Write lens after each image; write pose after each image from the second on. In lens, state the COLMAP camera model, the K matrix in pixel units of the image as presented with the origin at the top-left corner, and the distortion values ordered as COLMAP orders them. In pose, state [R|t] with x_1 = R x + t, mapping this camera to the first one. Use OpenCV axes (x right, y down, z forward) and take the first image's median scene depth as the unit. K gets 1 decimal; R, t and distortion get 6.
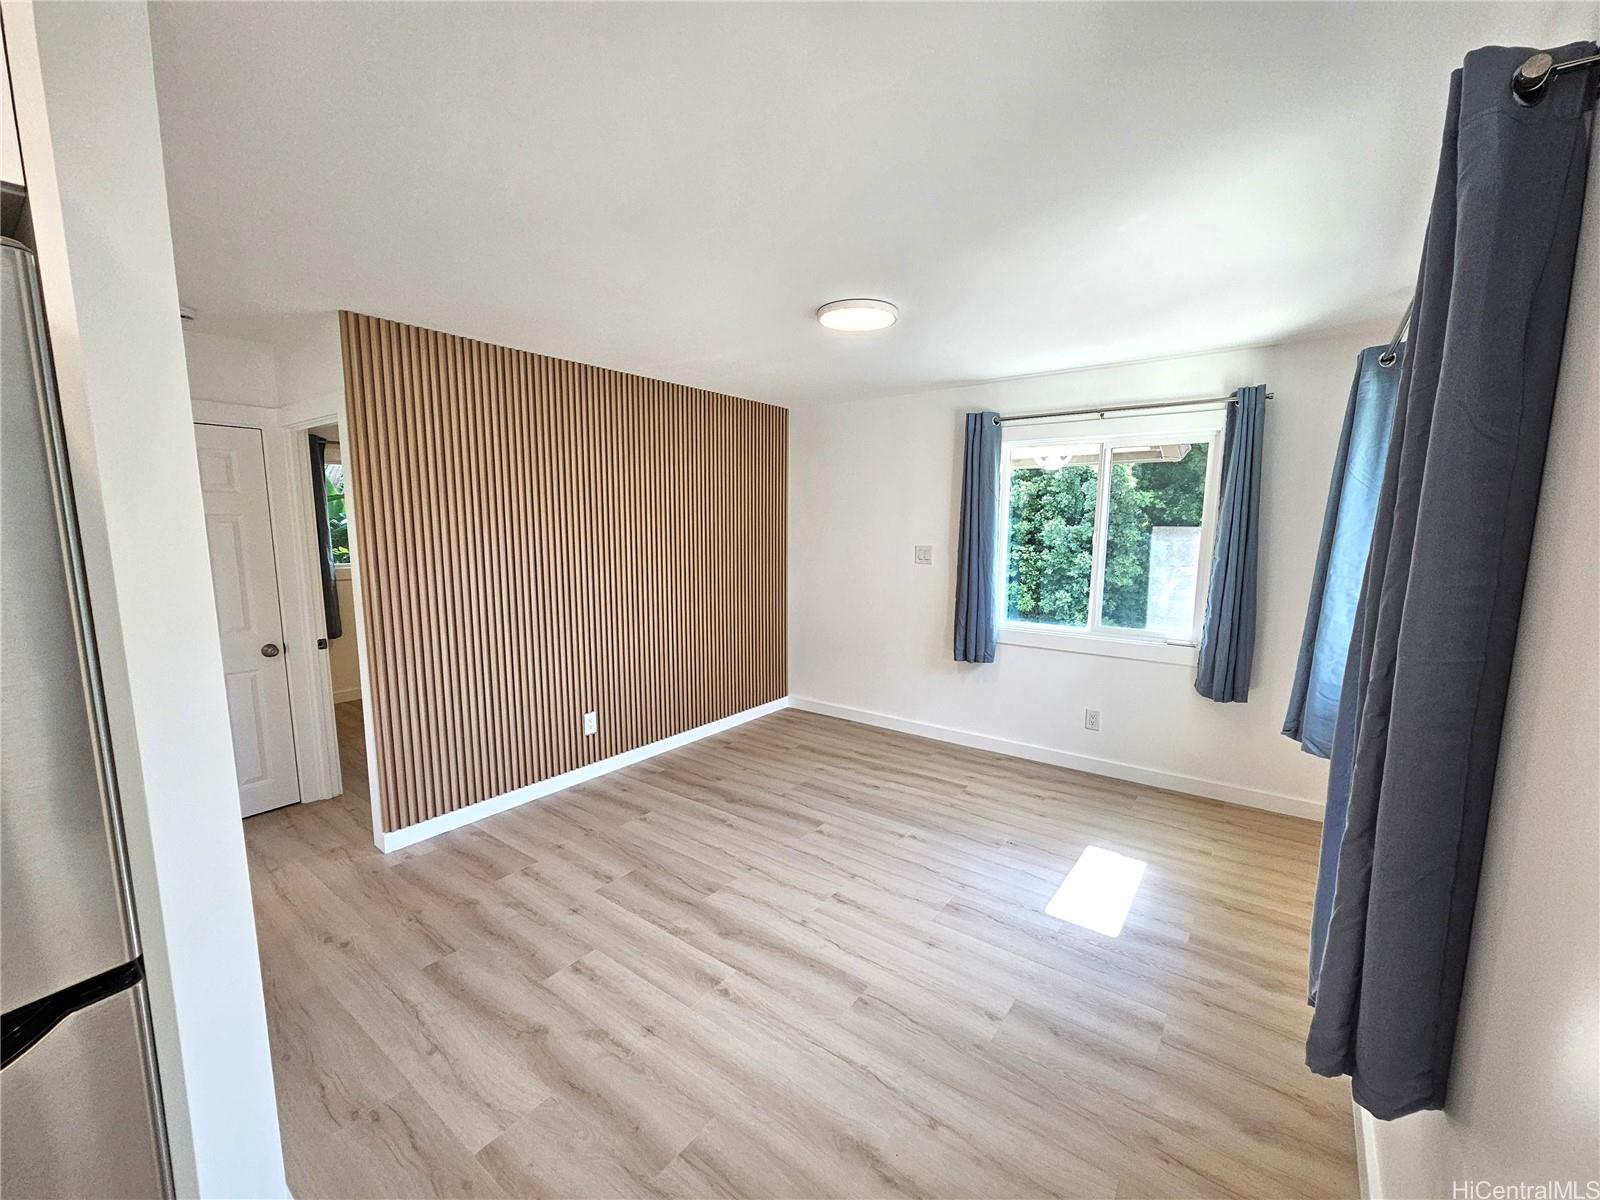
lens RADIAL K [[656.5, 0, 796.6], [0, 656.5, 612.4], [0, 0, 1]] dist [-0.000473, 0.000080]
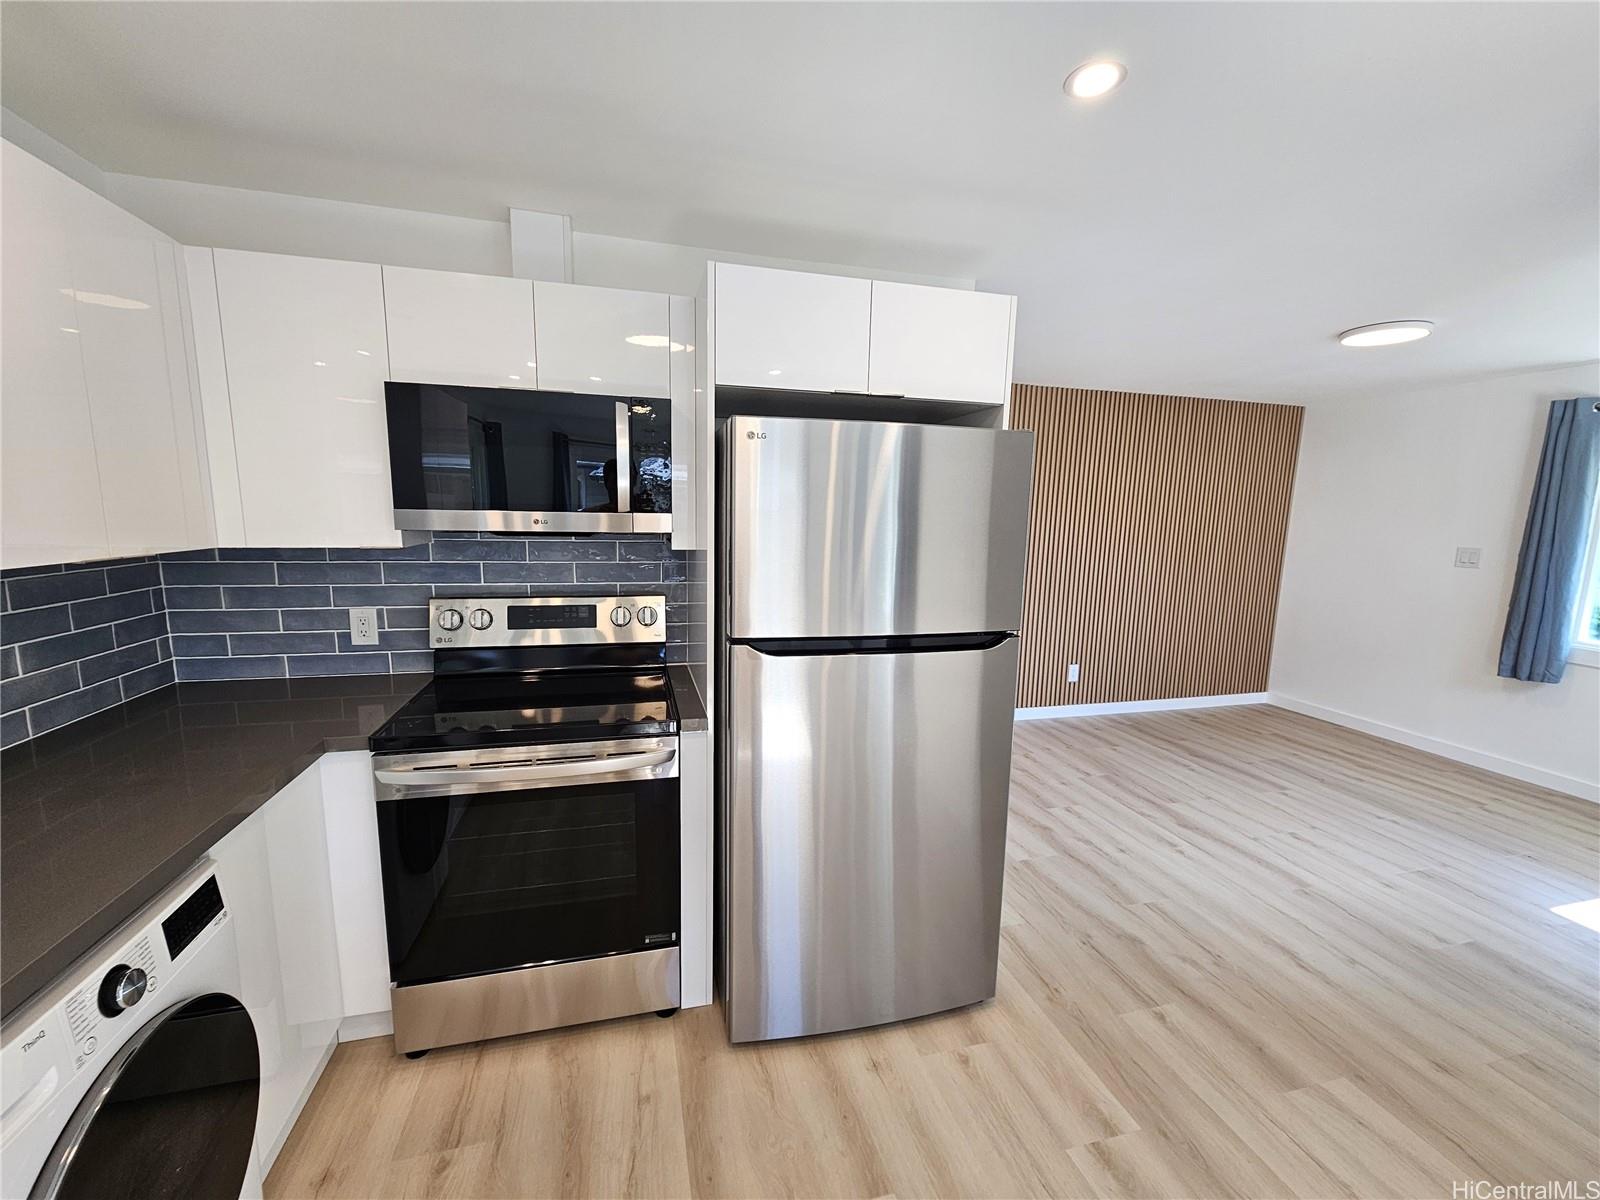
lens RADIAL K [[656.5, 0, 796.6], [0, 656.5, 612.4], [0, 0, 1]] dist [-0.000473, 0.000080]
pose [[0.788260, 0.107046, -0.605959, 0.023810], [-0.104949, 0.993712, 0.039023, 0.067075], [0.606326, 0.032834, 0.794538, -0.387108]]
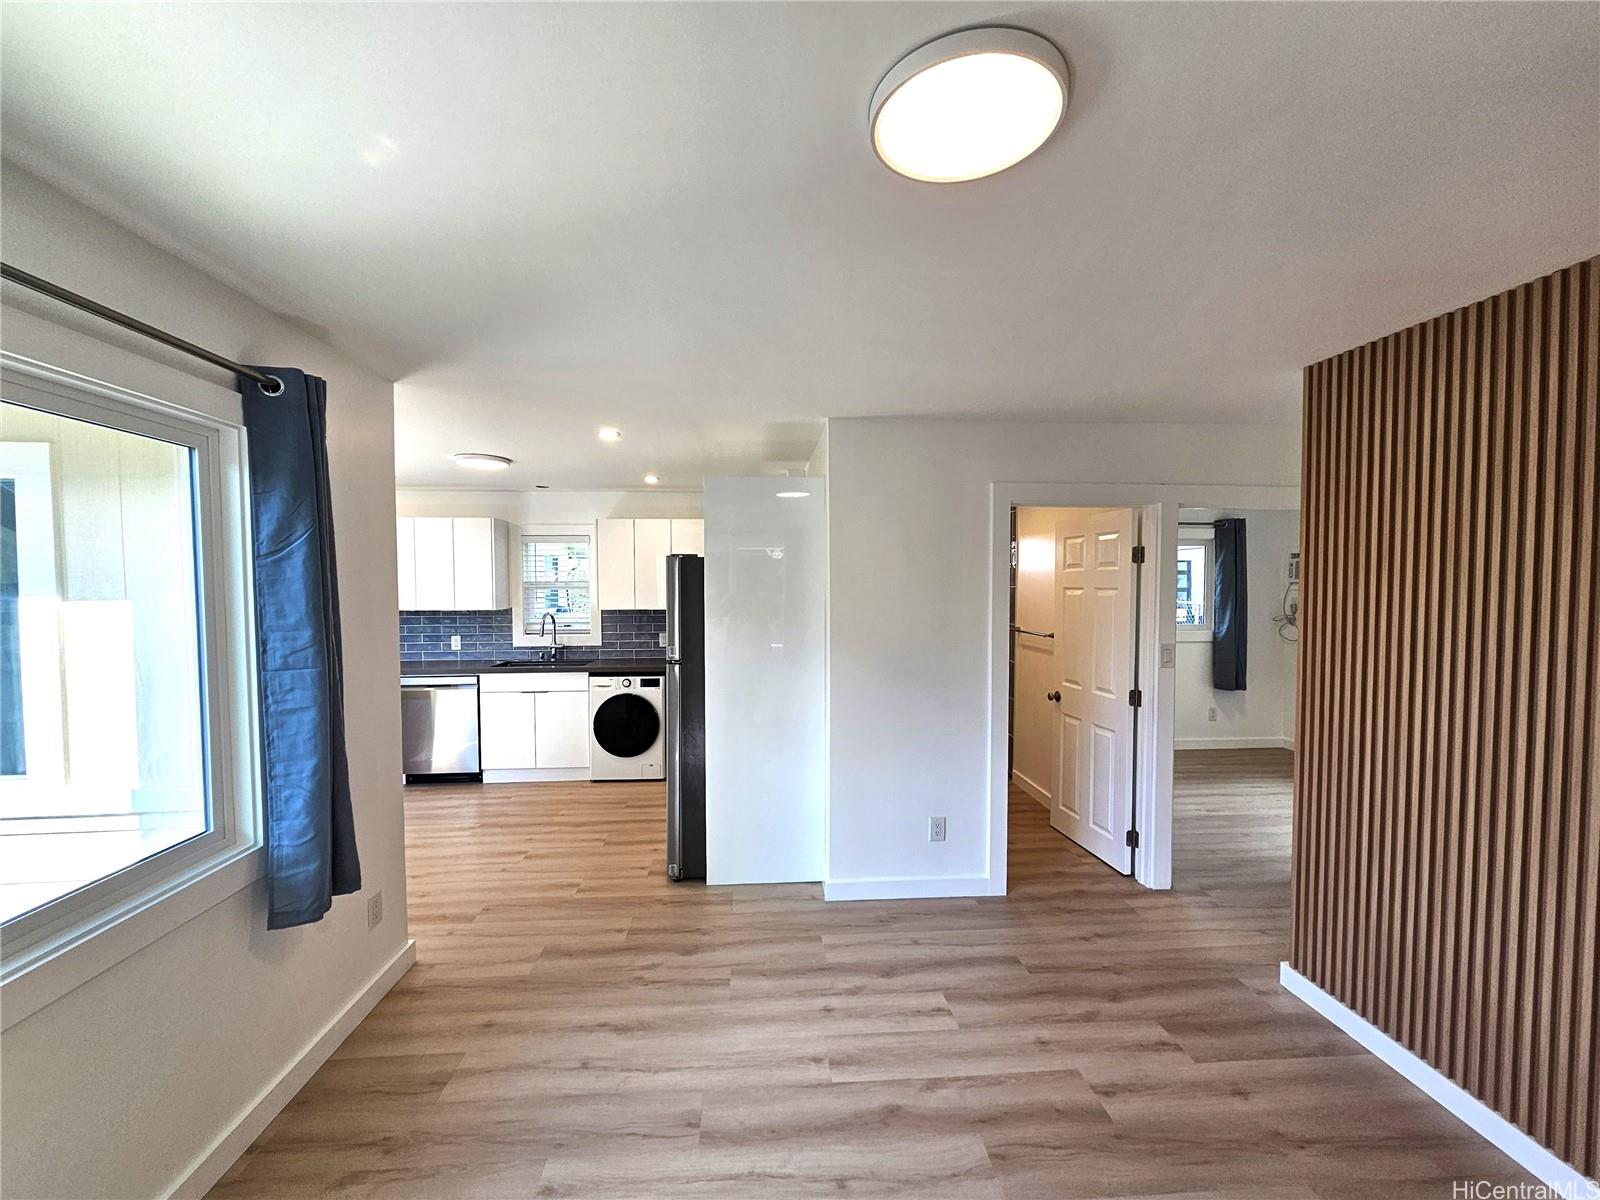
lens RADIAL K [[656.5, 0, 796.6], [0, 656.5, 612.4], [0, 0, 1]] dist [-0.000473, 0.000080]
pose [[-0.748864, 0.024254, -0.662280, 0.356878], [-0.095016, 0.985077, 0.143514, -0.152520], [0.655877, 0.170400, -0.735384, 1.015305]]
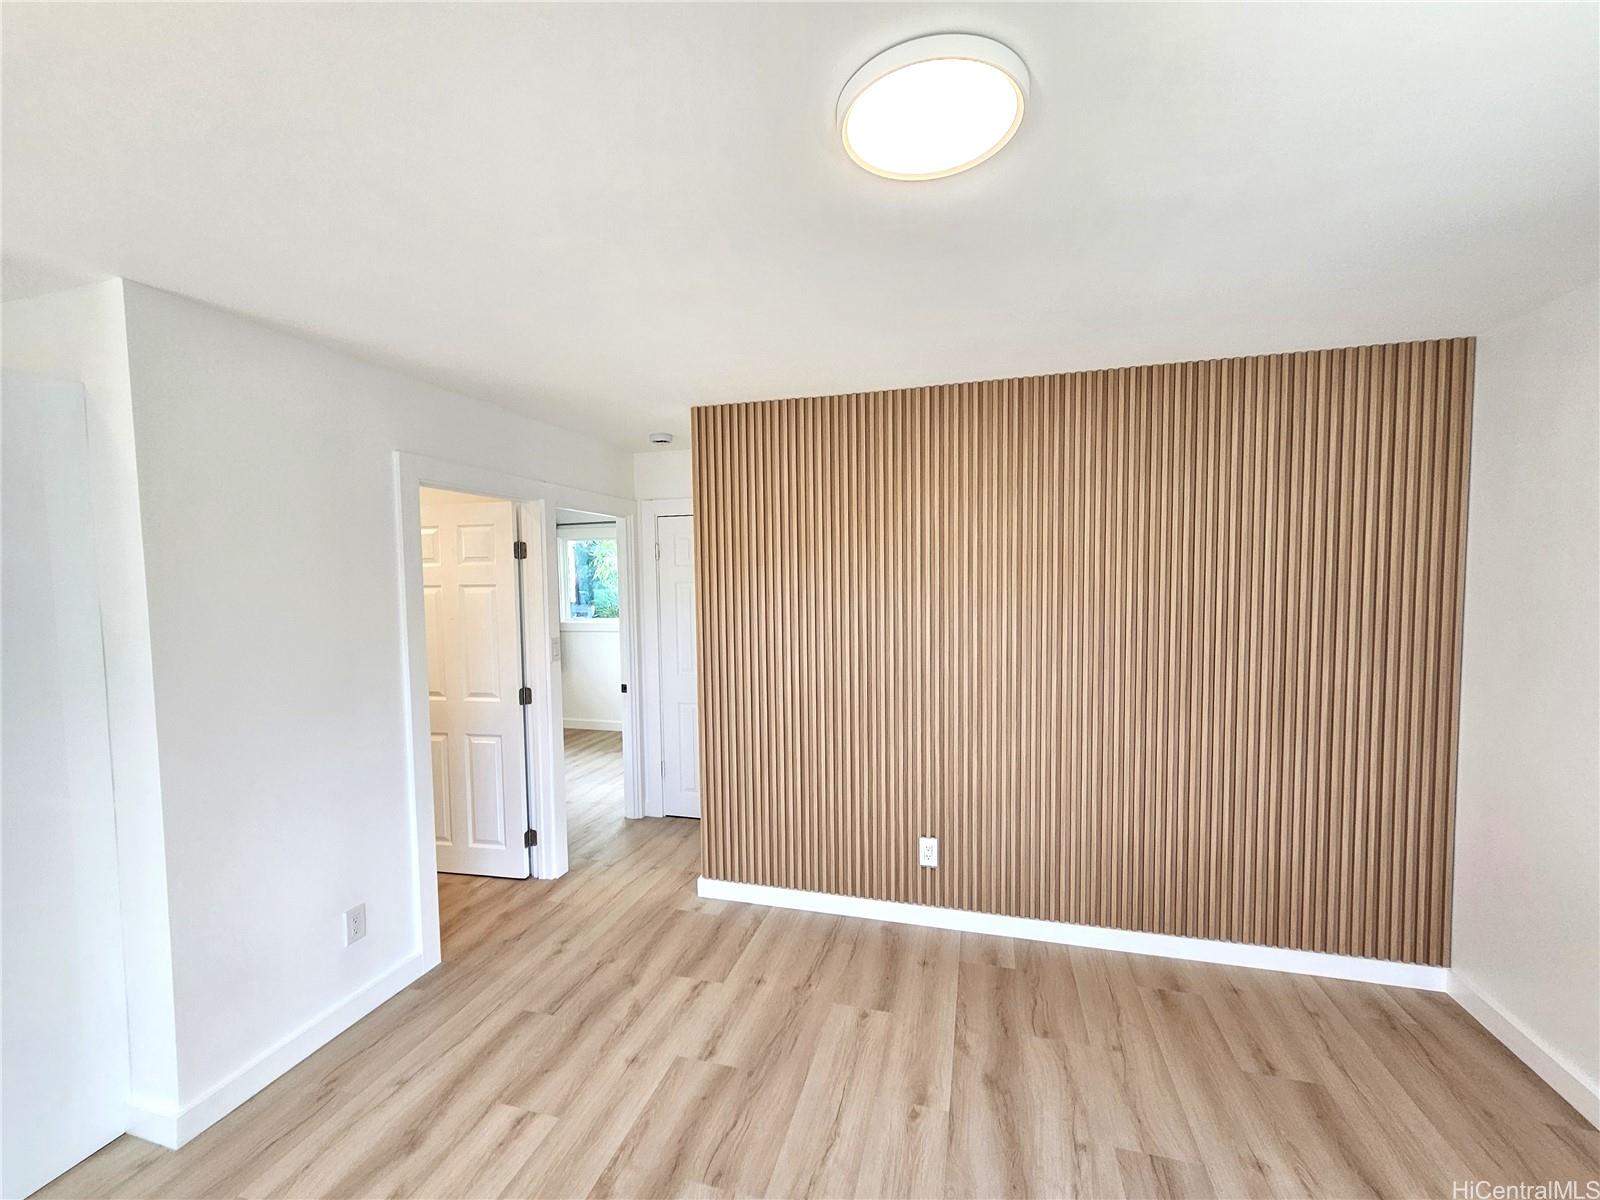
lens RADIAL K [[656.5, 0, 796.6], [0, 656.5, 612.4], [0, 0, 1]] dist [-0.000473, 0.000080]
pose [[0.365116, 0.040249, -0.930092, 0.369454], [-0.117159, 0.993109, -0.003015, -0.097426], [0.923561, 0.110069, 0.367315, 0.630686]]
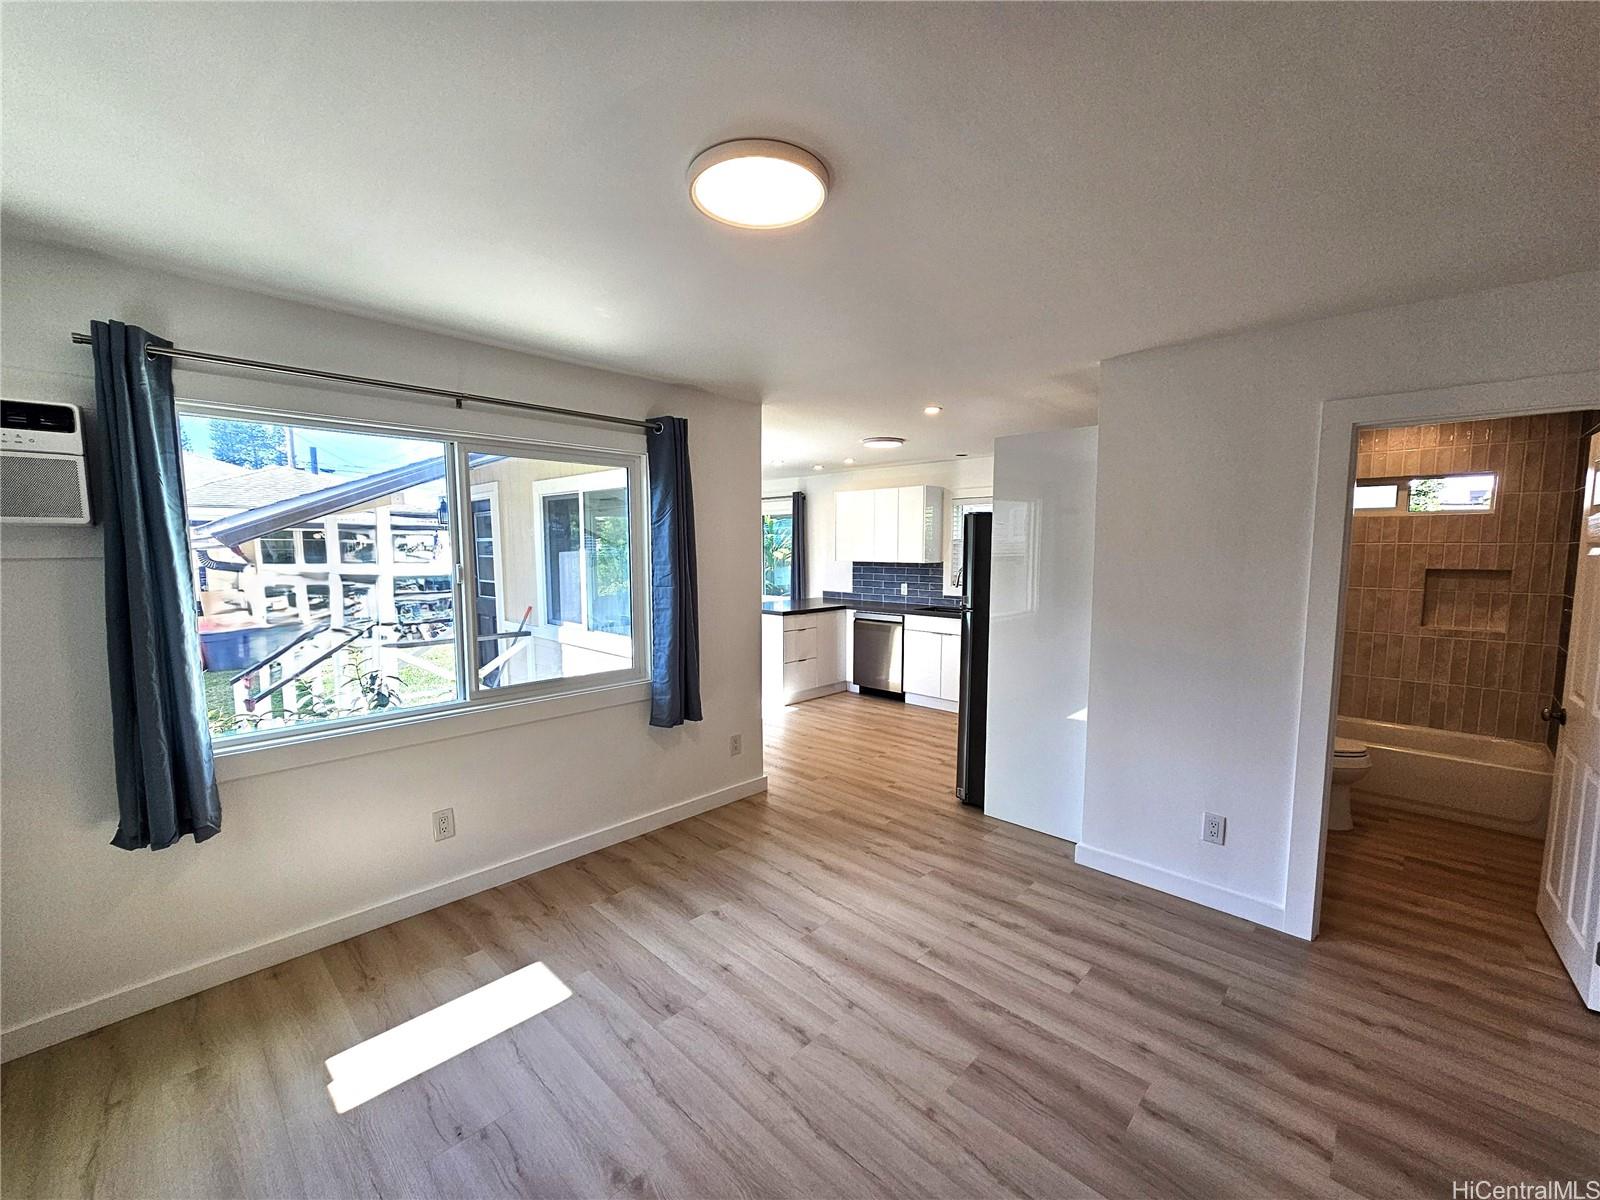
lens RADIAL K [[657.8, 0, 800.8], [0, 657.8, 604.3], [0, 0, 1]] dist [-0.000715, 0.000083]
pose [[-0.993526, -0.016182, 0.112442, -0.010100], [0.010007, 0.973487, 0.228524, -0.185015], [-0.113159, 0.228170, -0.967023, 1.285576]]
